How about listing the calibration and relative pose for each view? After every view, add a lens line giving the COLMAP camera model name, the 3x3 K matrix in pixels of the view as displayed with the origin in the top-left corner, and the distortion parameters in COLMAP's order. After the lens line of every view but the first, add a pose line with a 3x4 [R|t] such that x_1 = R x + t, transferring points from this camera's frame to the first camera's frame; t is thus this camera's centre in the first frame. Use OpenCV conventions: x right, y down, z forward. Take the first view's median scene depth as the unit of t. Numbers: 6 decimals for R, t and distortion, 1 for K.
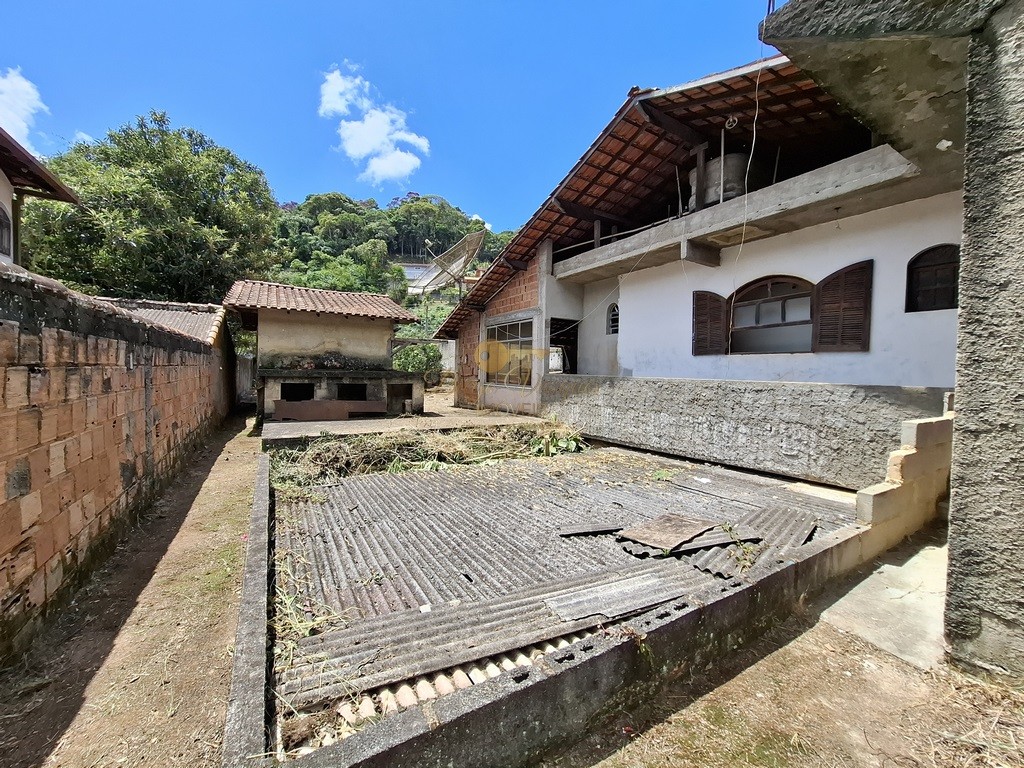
lens RADIAL K [[397.6, 0, 516.0], [0, 397.6, 374.2], [0, 0, 1]] dist [-0.001496, 0.000118]
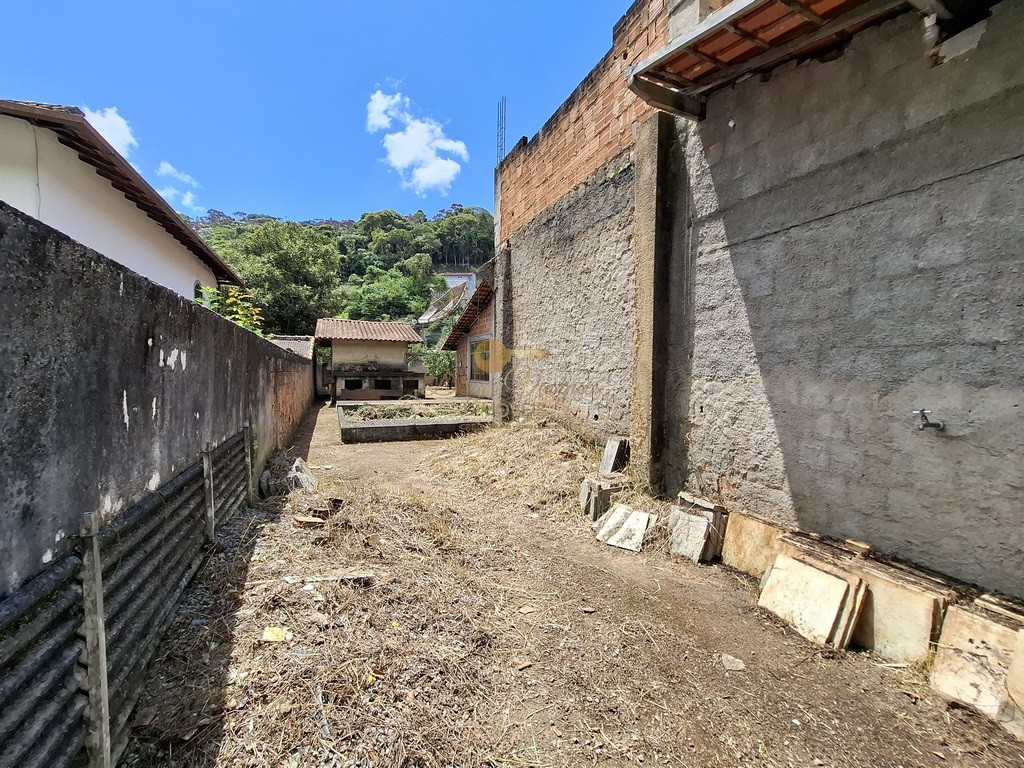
lens RADIAL K [[397.6, 0, 513.9], [0, 397.6, 377.9], [0, 0, 1]] dist [-0.001496, 0.000118]
pose [[0.992288, -0.007515, -0.123722, 0.362614], [0.008289, 0.999949, 0.005745, 0.009368], [0.123673, -0.006726, 0.992300, -0.639795]]
